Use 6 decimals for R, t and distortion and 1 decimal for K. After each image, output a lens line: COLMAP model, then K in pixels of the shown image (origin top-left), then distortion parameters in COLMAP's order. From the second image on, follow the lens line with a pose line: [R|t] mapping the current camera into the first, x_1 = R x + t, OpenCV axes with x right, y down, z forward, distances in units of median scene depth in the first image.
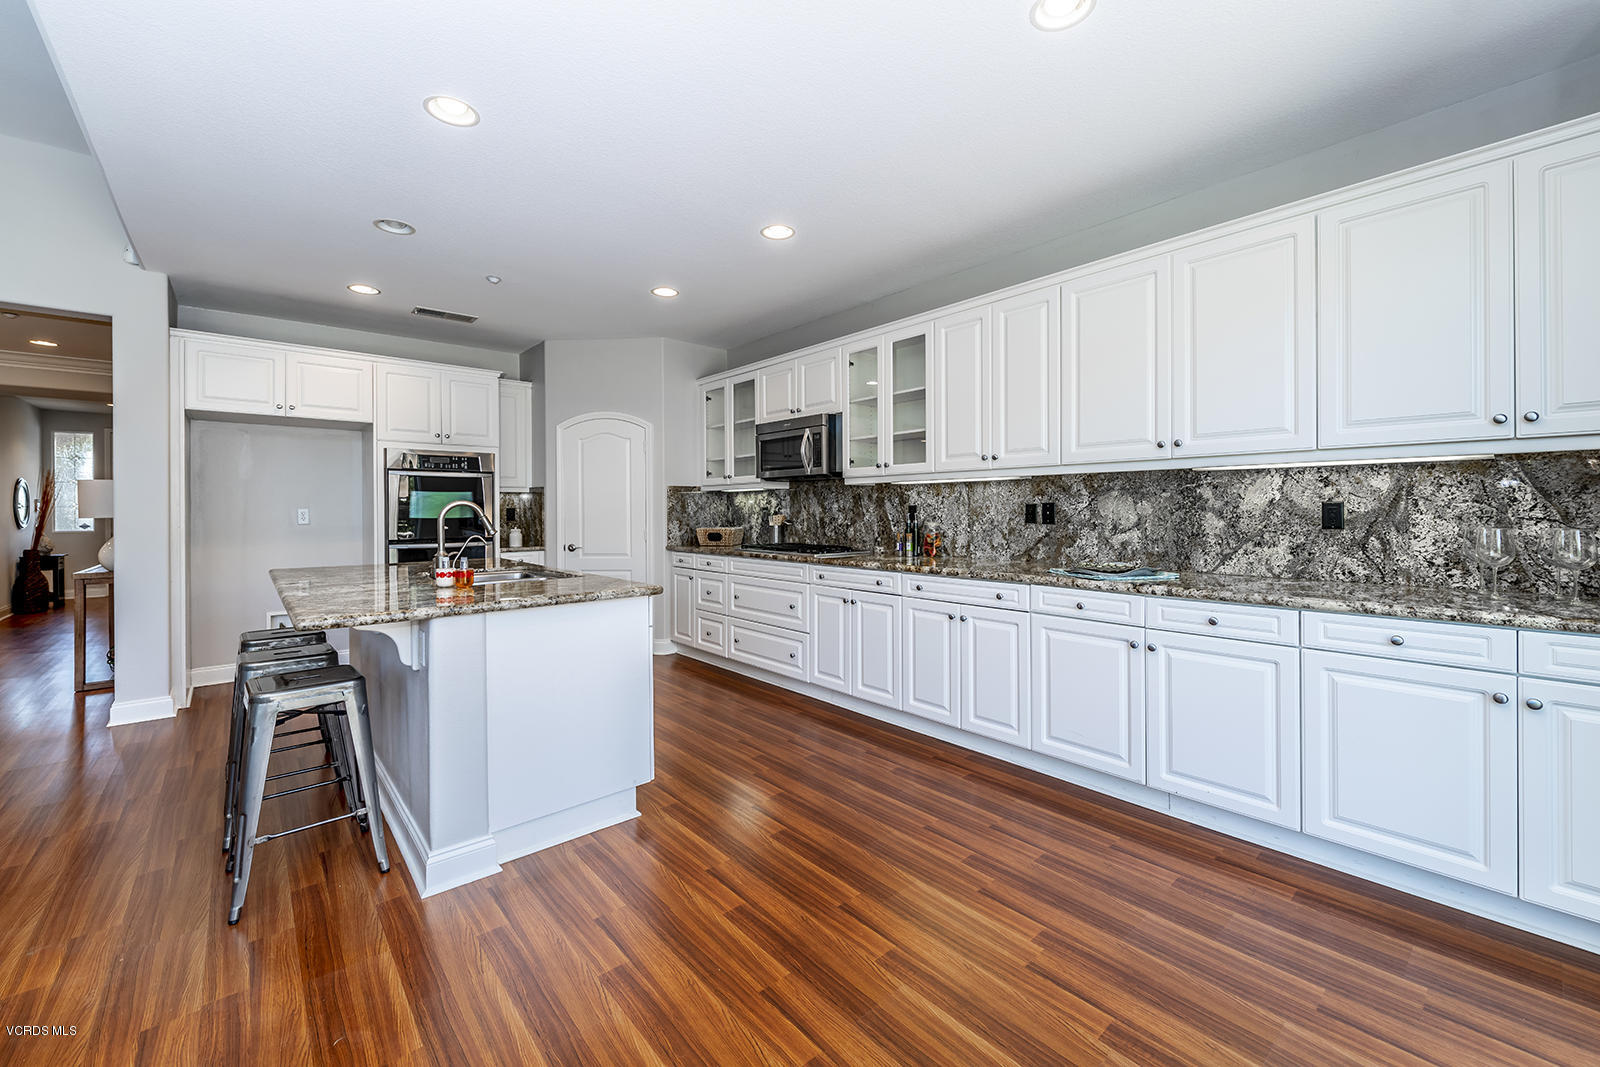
lens RADIAL K [[630.6, 0, 794.6], [0, 630.6, 508.2], [0, 0, 1]] dist [-0.000951, -0.000348]
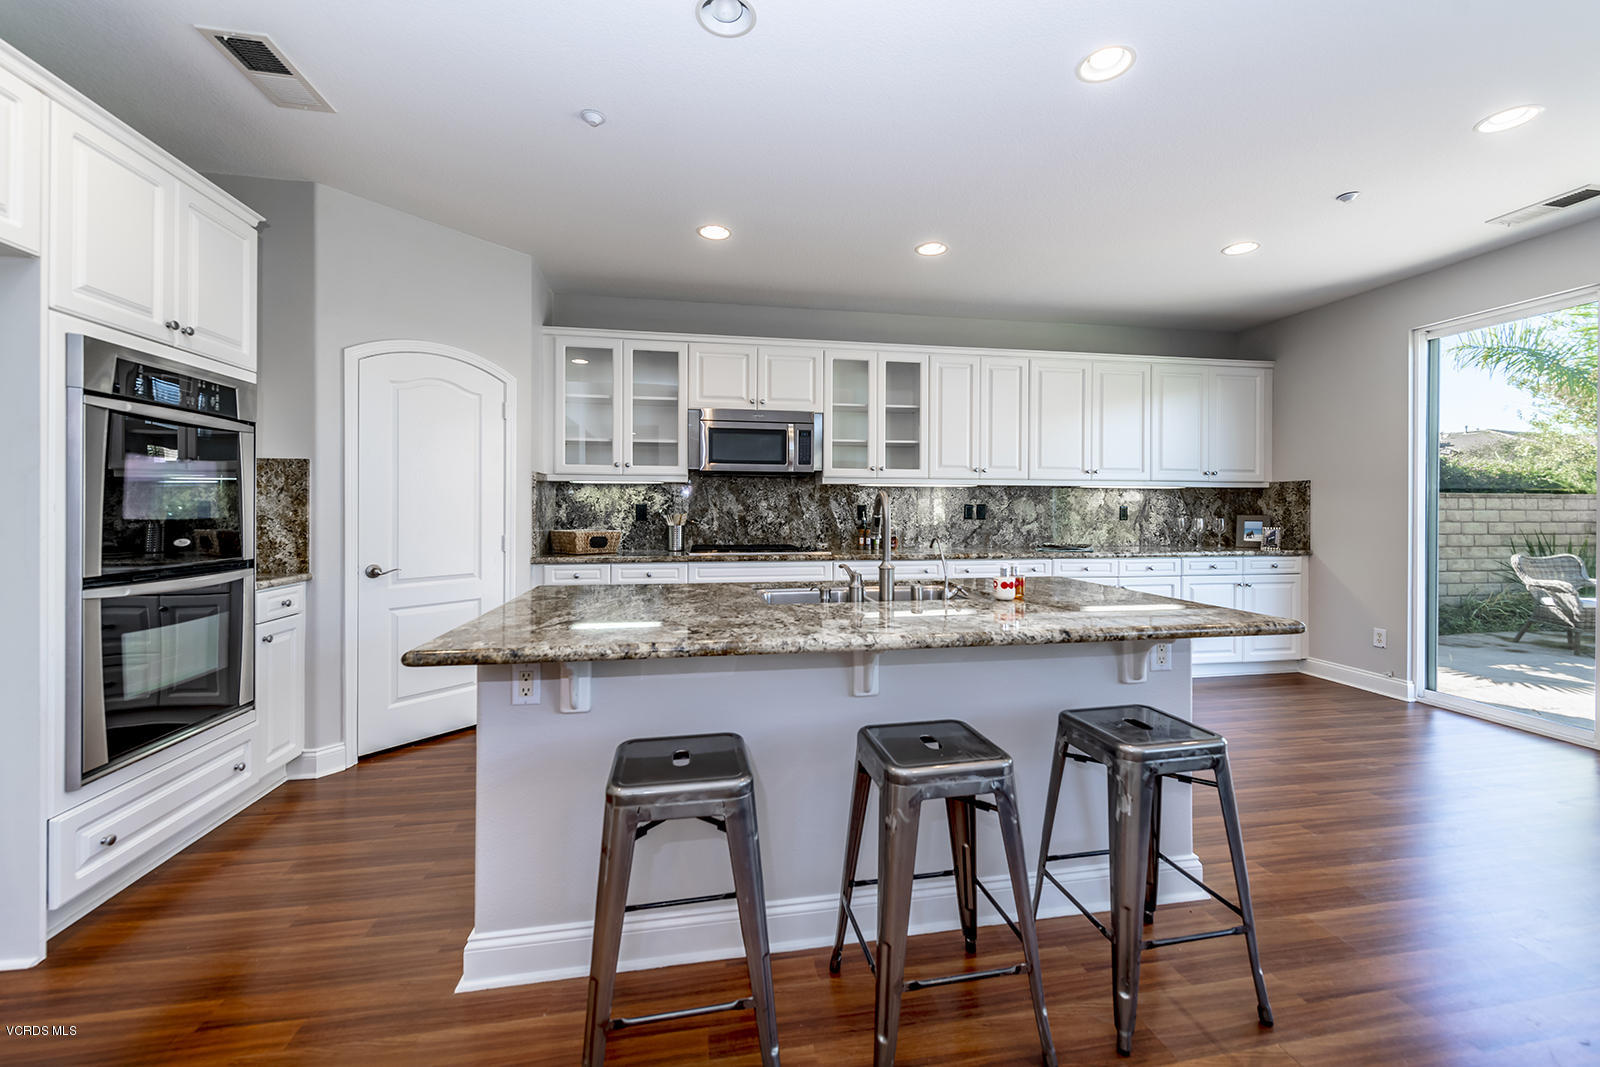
lens RADIAL K [[634.0, 0, 823.8], [0, 634.0, 509.1], [0, 0, 1]] dist [0.011750, -0.000241]
pose [[0.516802, 0.007683, 0.856071, -0.926011], [-0.007295, 0.999963, -0.004570, 0.010111], [-0.856074, -0.003884, 0.516838, 0.528393]]
